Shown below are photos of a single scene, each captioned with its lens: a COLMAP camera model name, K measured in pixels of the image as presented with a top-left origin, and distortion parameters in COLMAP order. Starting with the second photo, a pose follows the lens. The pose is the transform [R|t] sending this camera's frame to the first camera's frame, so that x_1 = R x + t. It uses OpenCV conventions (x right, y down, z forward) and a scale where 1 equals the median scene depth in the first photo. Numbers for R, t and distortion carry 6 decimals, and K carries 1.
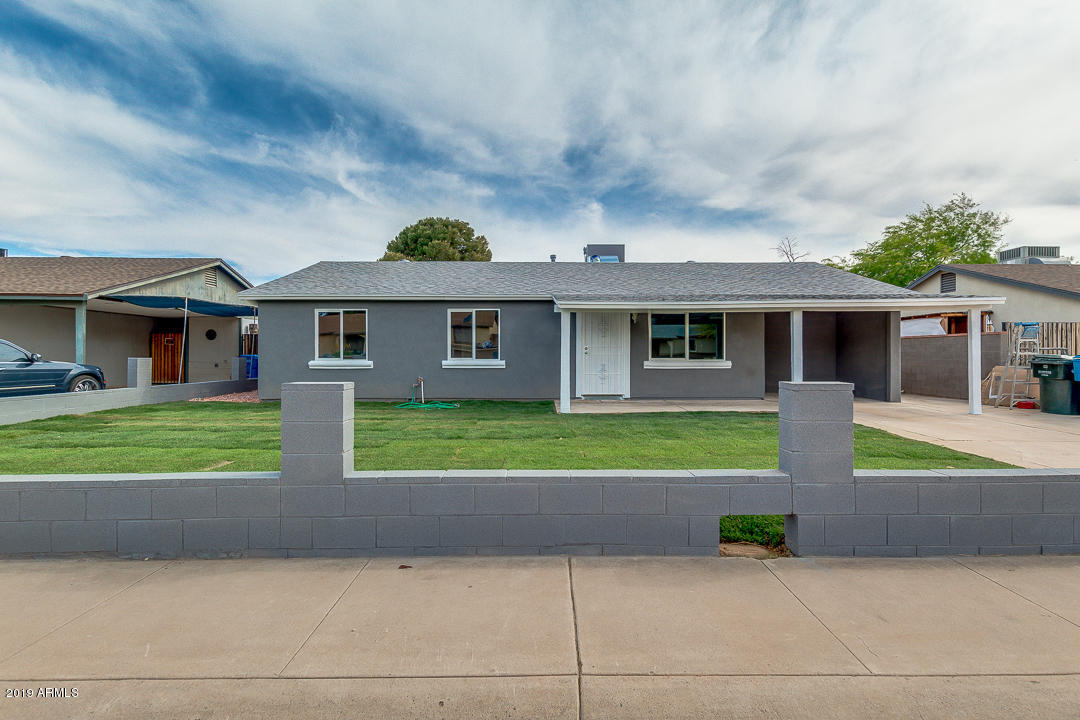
lens RADIAL K [[544.1, 0, 546.0], [0, 544.1, 366.7], [0, 0, 1]] dist [0.035635, -0.019193]
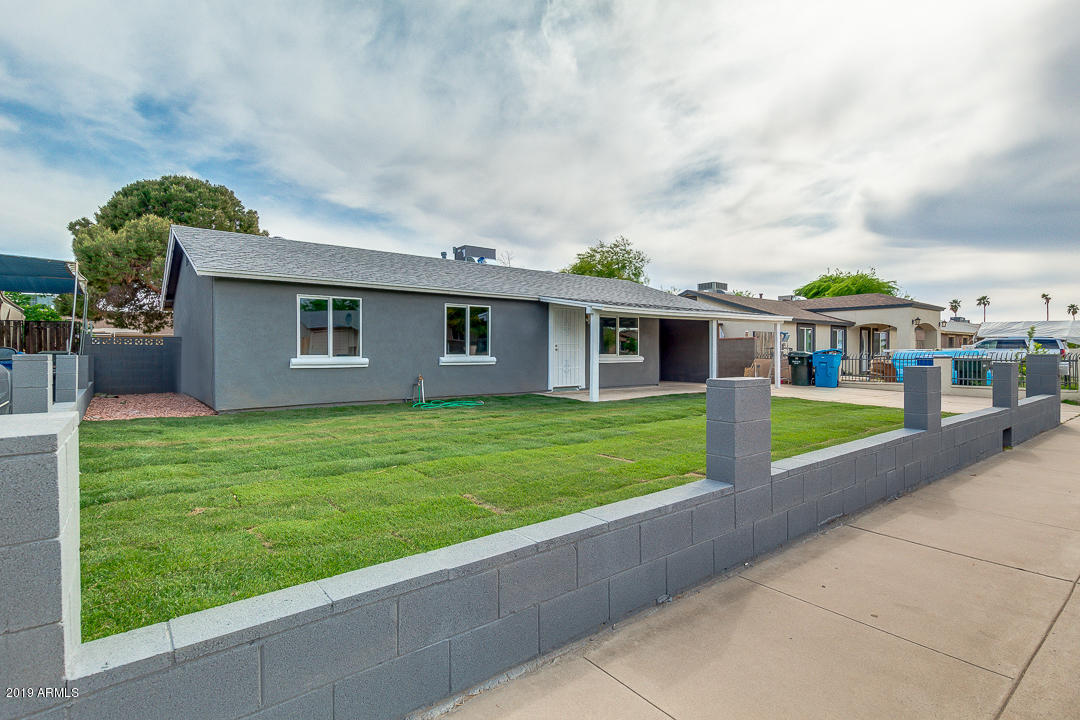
lens RADIAL K [[544.1, 0, 546.0], [0, 544.1, 366.7], [0, 0, 1]] dist [0.035635, -0.019193]
pose [[0.781384, -0.016734, 0.623826, -0.241633], [0.015476, 0.999853, 0.007436, 0.000374], [-0.623859, 0.003844, 0.781528, 0.053248]]
